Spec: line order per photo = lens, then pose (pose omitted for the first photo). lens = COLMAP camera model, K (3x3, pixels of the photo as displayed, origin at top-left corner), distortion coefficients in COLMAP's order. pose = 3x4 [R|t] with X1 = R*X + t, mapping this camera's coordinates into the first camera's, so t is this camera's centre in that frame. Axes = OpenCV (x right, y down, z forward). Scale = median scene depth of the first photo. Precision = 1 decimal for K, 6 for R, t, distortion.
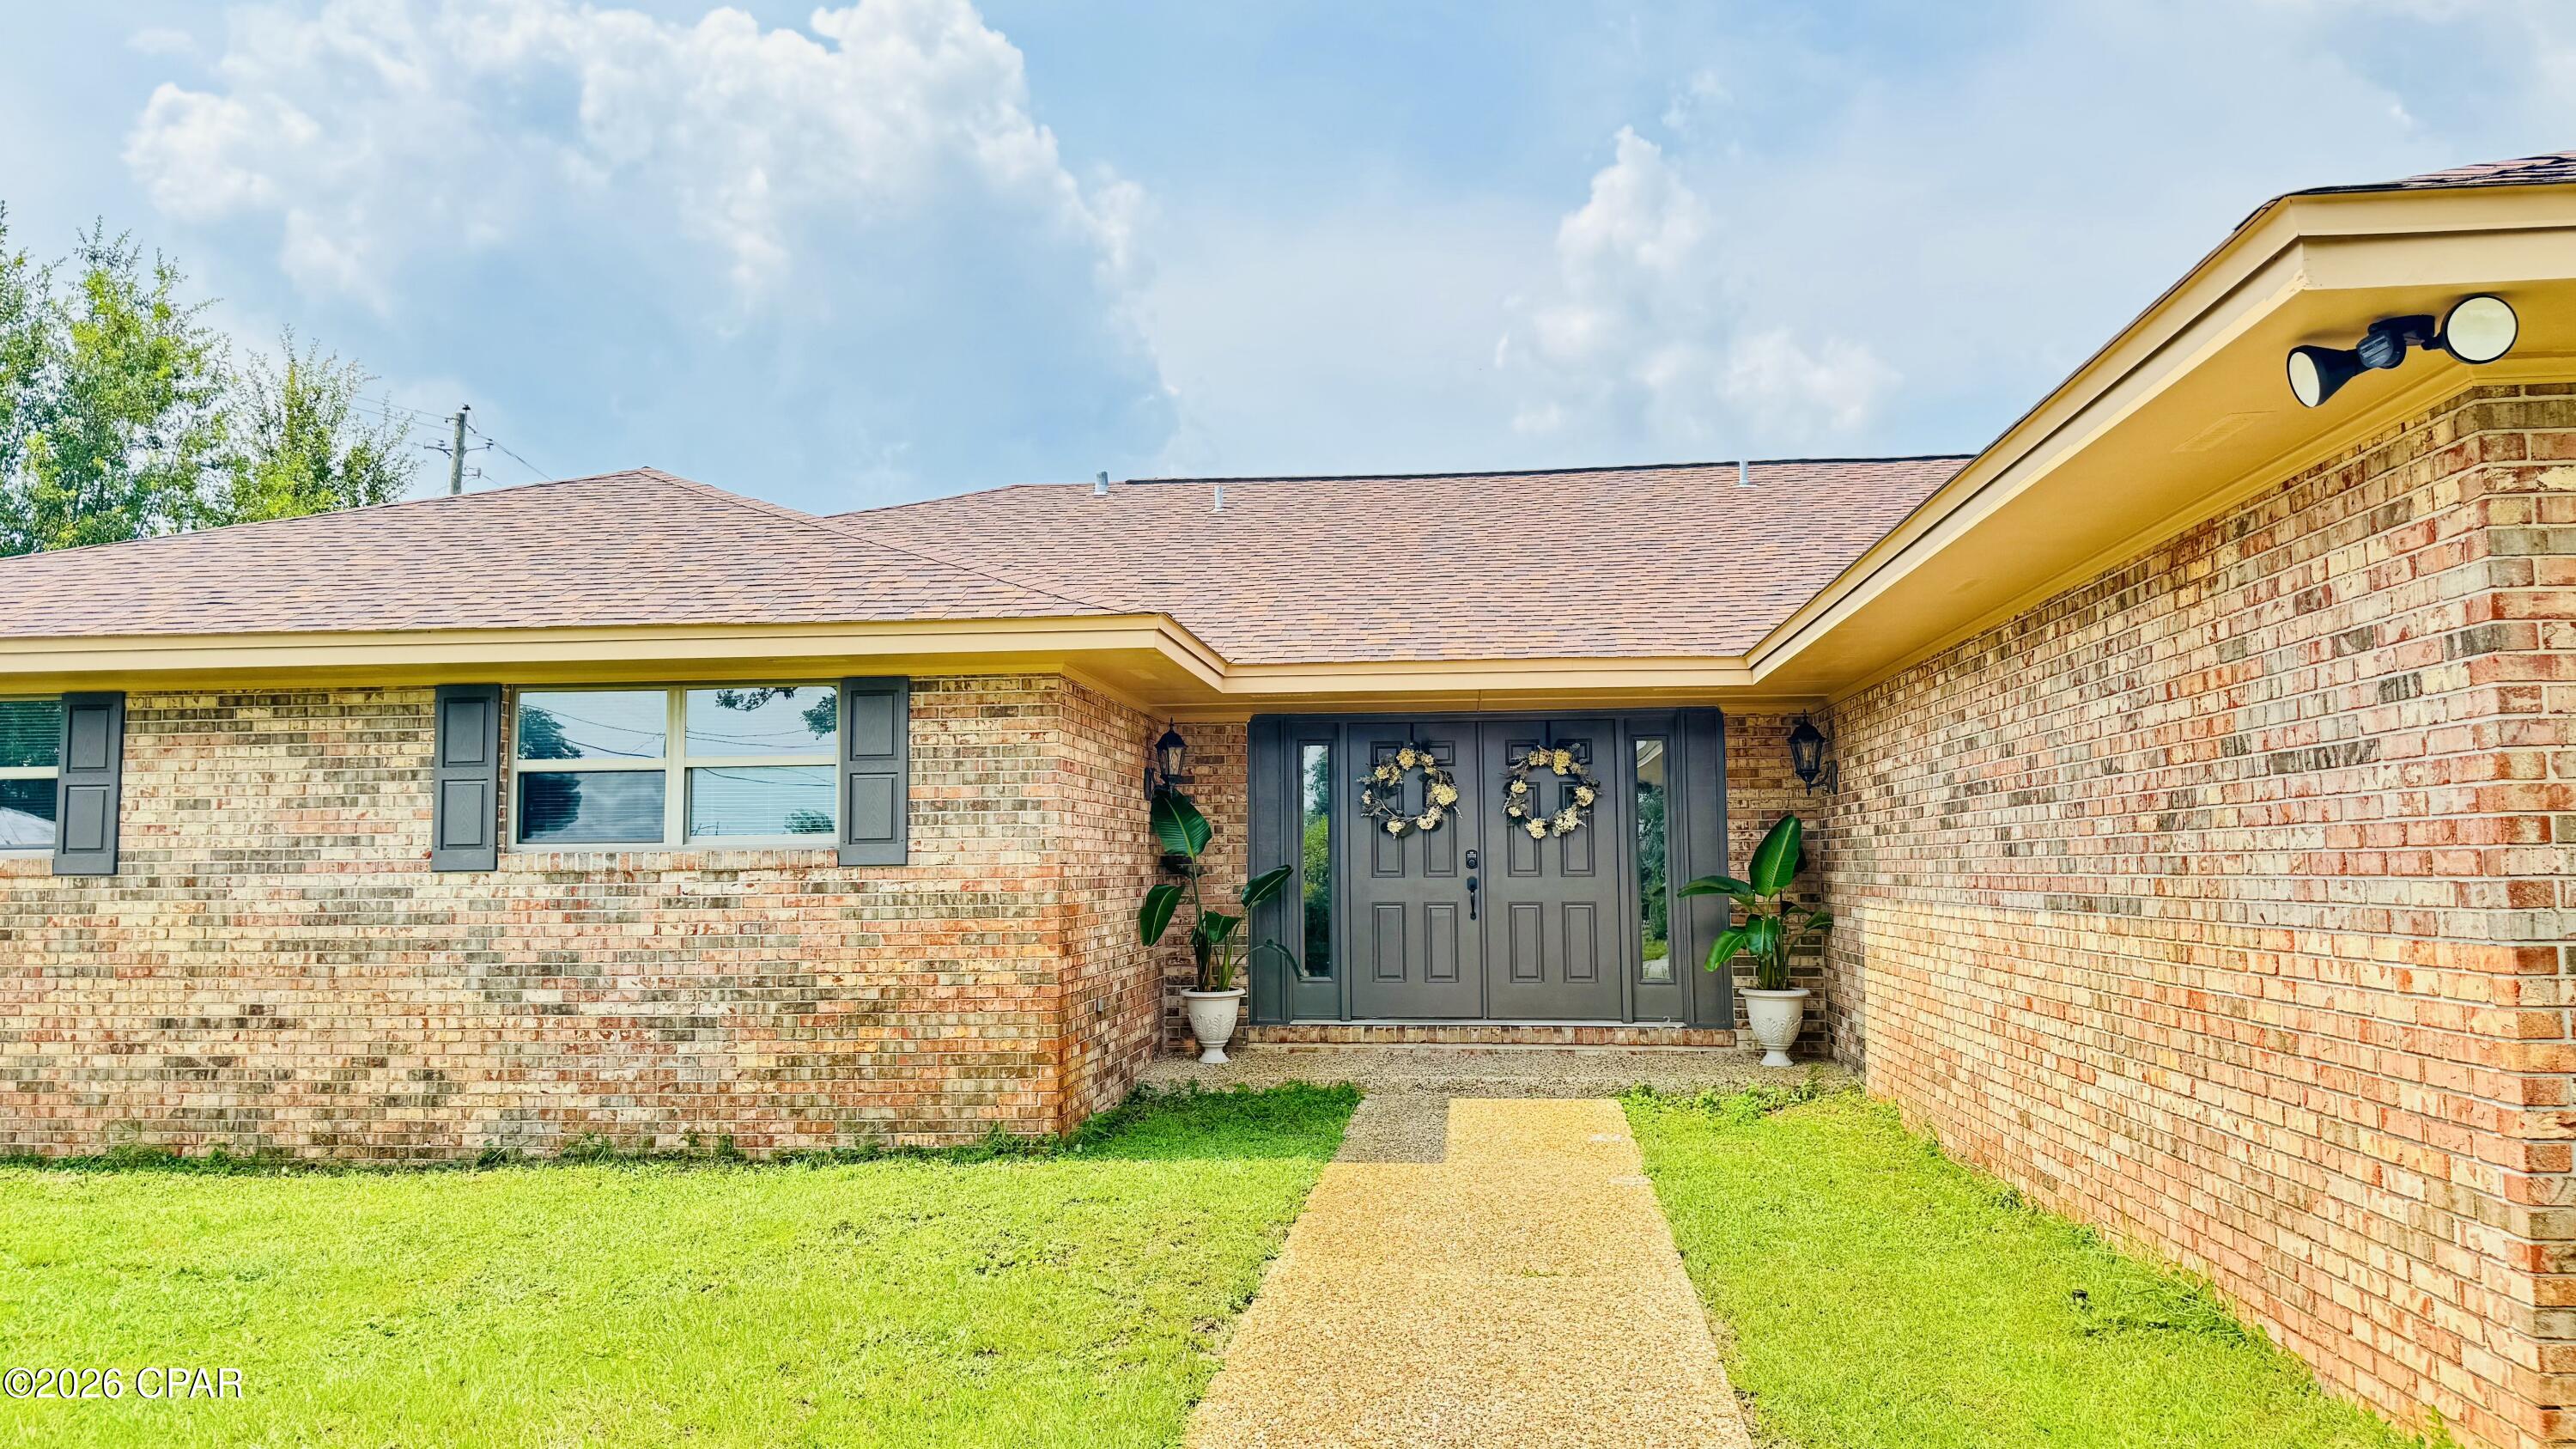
lens RADIAL K [[1728.0, 0, 1298.9], [0, 1728.0, 723.3], [0, 0, 1]] dist [0.117032, -0.156145]
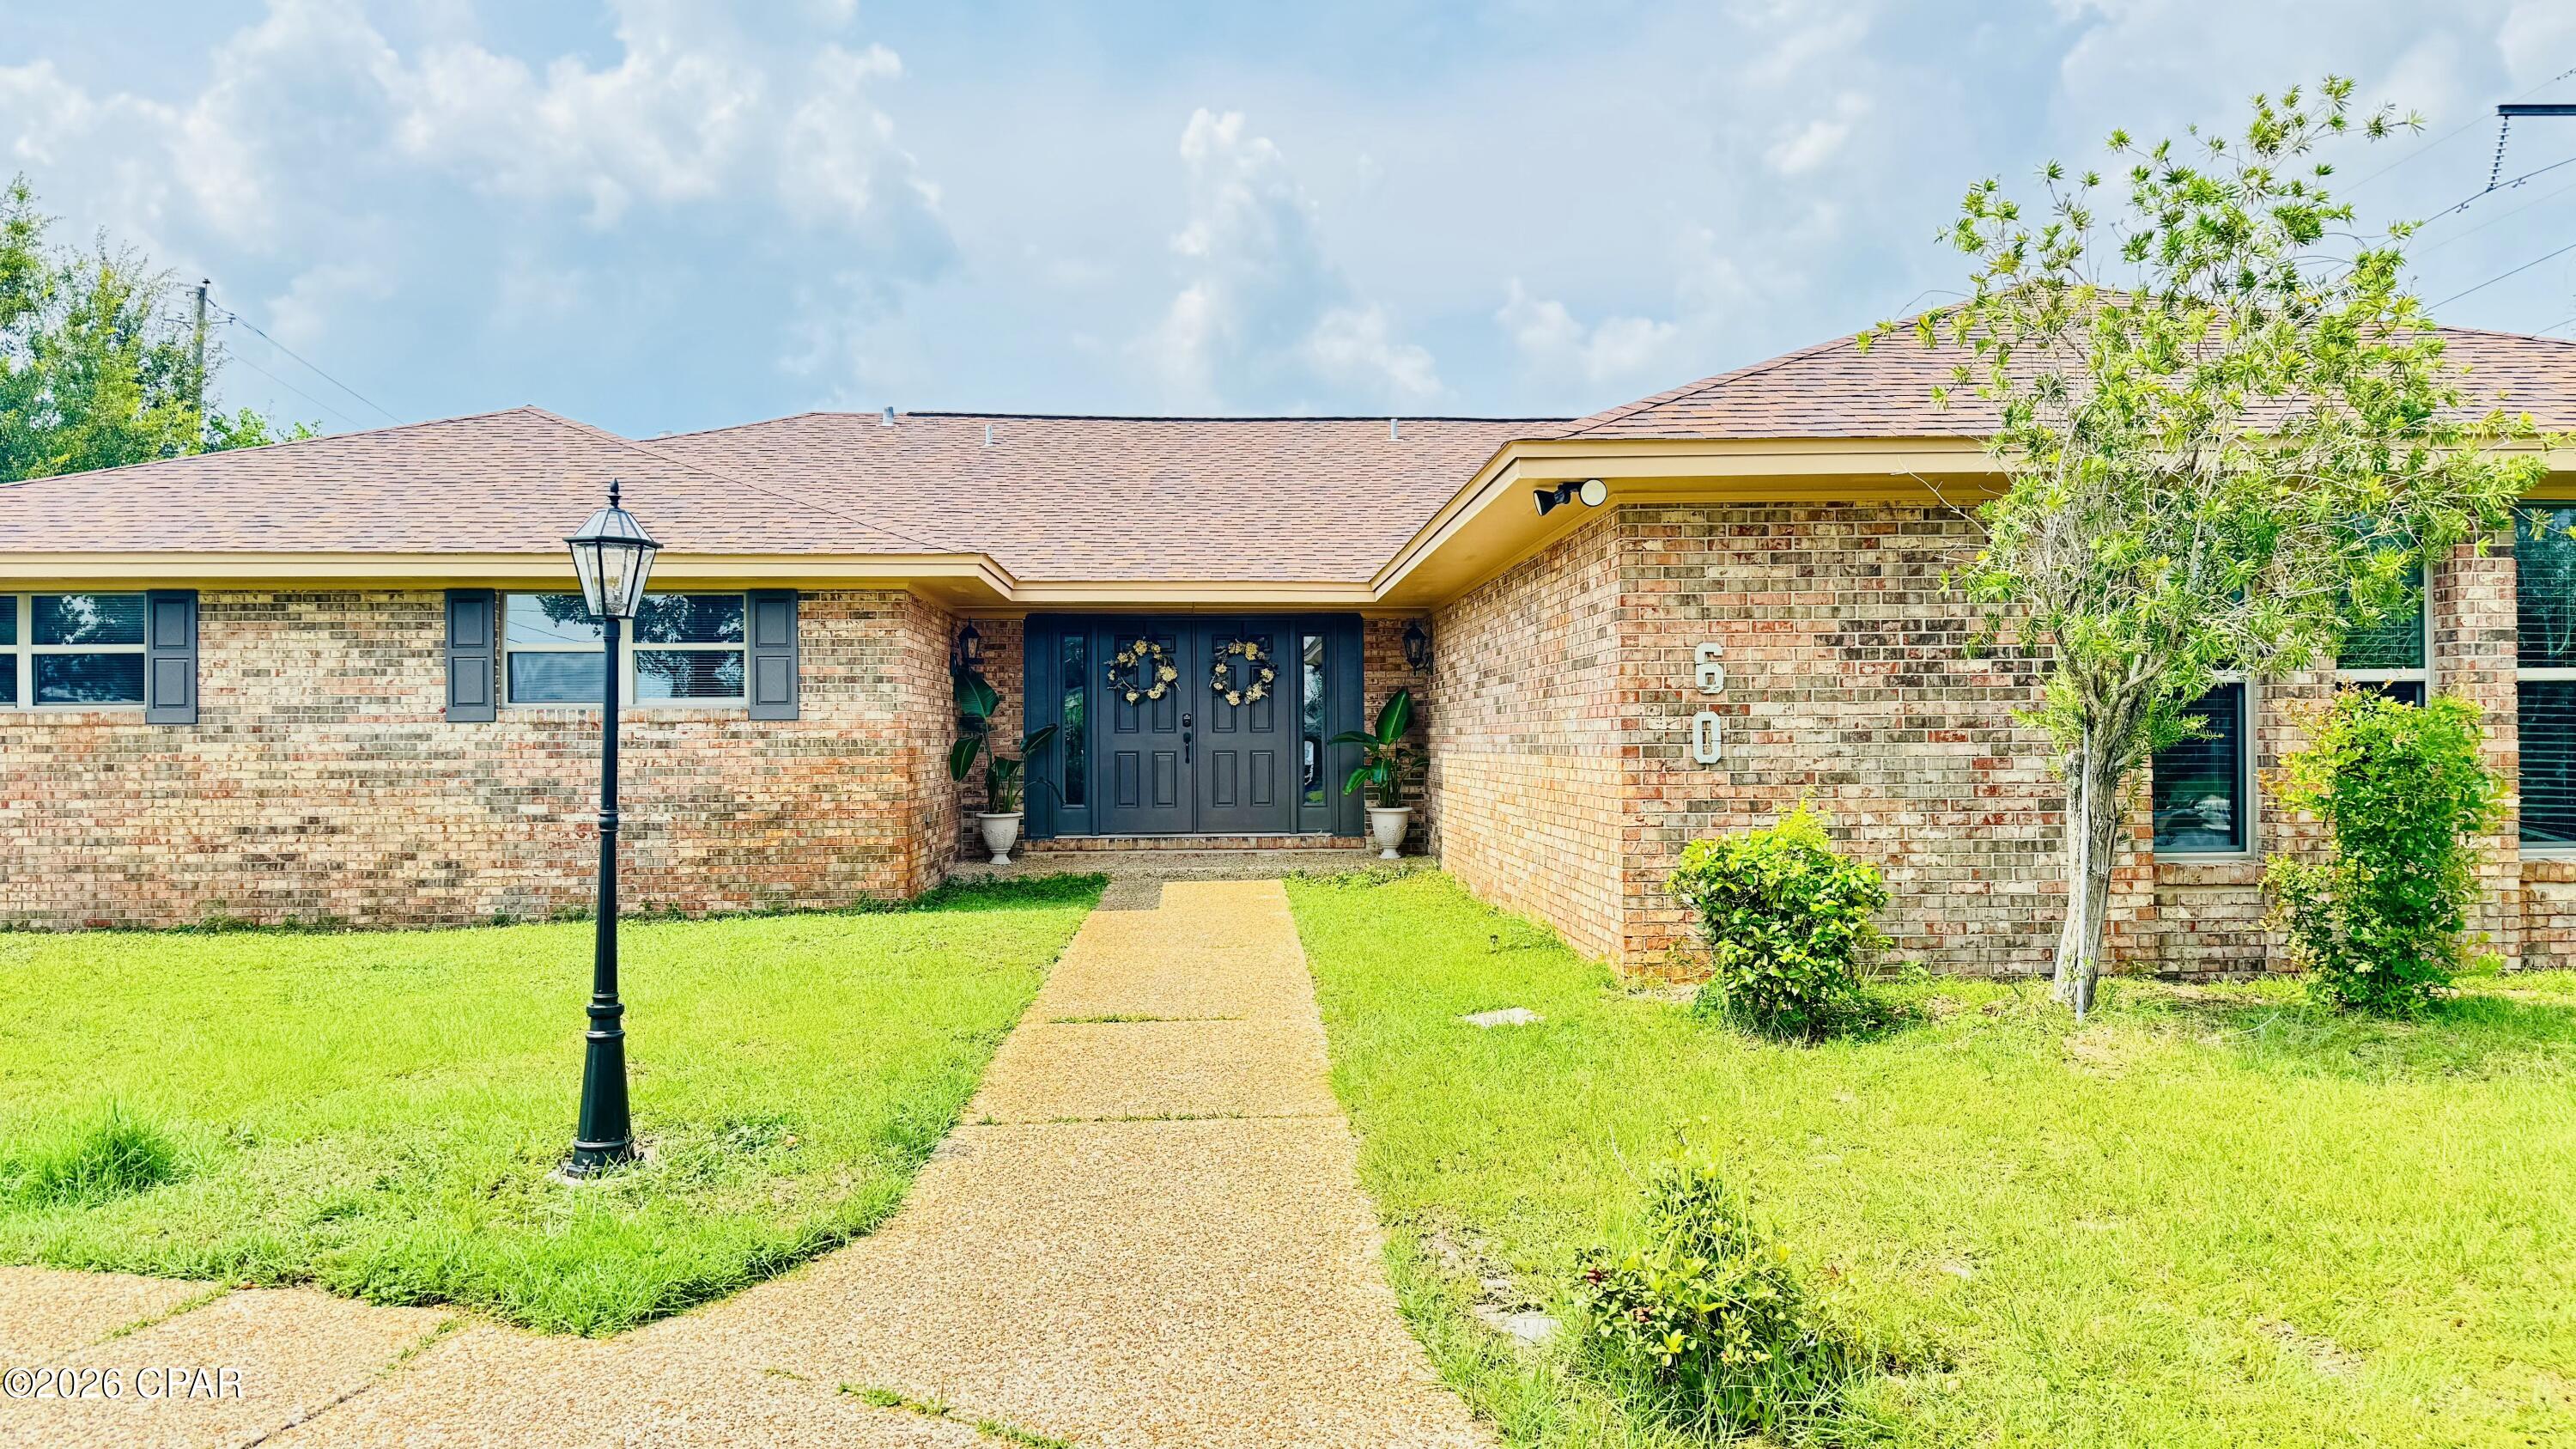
lens RADIAL K [[1728.0, 0, 1298.9], [0, 1728.0, 723.3], [0, 0, 1]] dist [0.117032, -0.156145]
pose [[0.986994, 0.002966, 0.160730, -0.044976], [-0.014704, 0.997304, 0.071892, -0.026281], [-0.160083, -0.073320, 0.984377, -0.496356]]
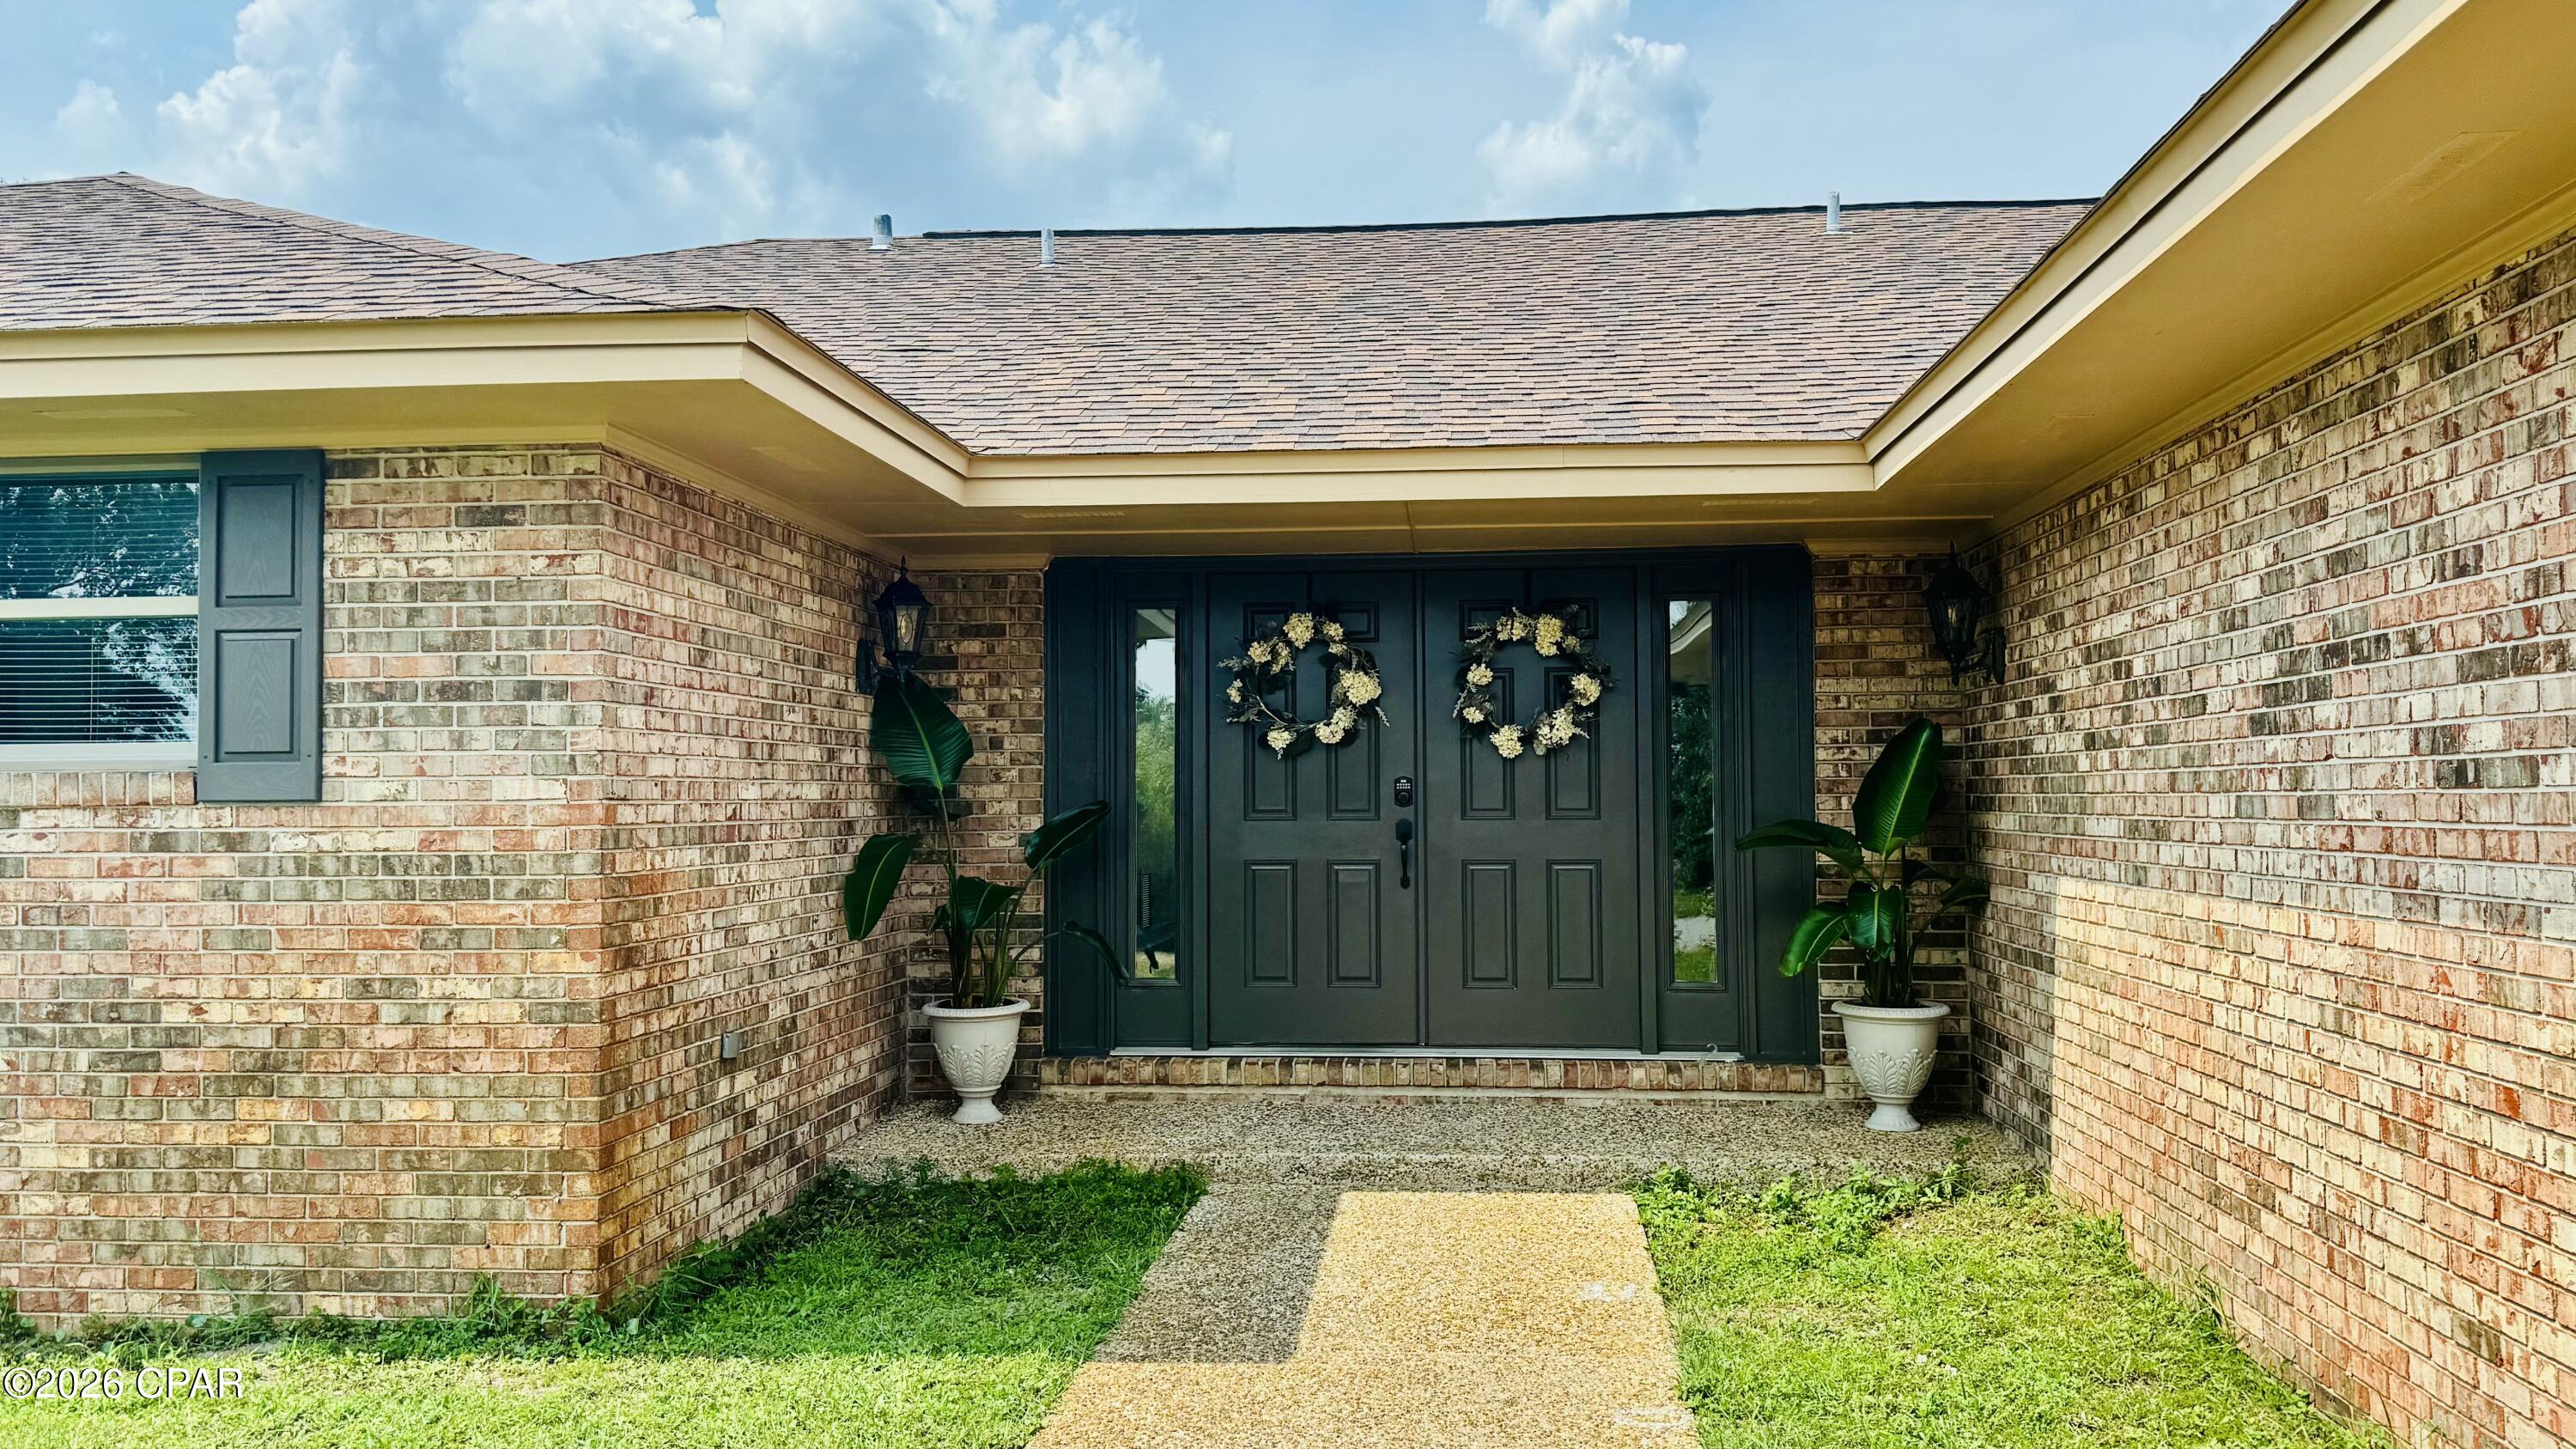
lens RADIAL K [[2008.6, 0, 1298.1], [0, 2008.6, 737.0], [0, 0, 1]] dist [0.108554, -0.194241]
pose [[0.999897, 0.002253, 0.014207, 0.066341], [-0.002996, 0.998613, 0.052560, 0.027084], [-0.014069, -0.052597, 0.998517, 0.359959]]
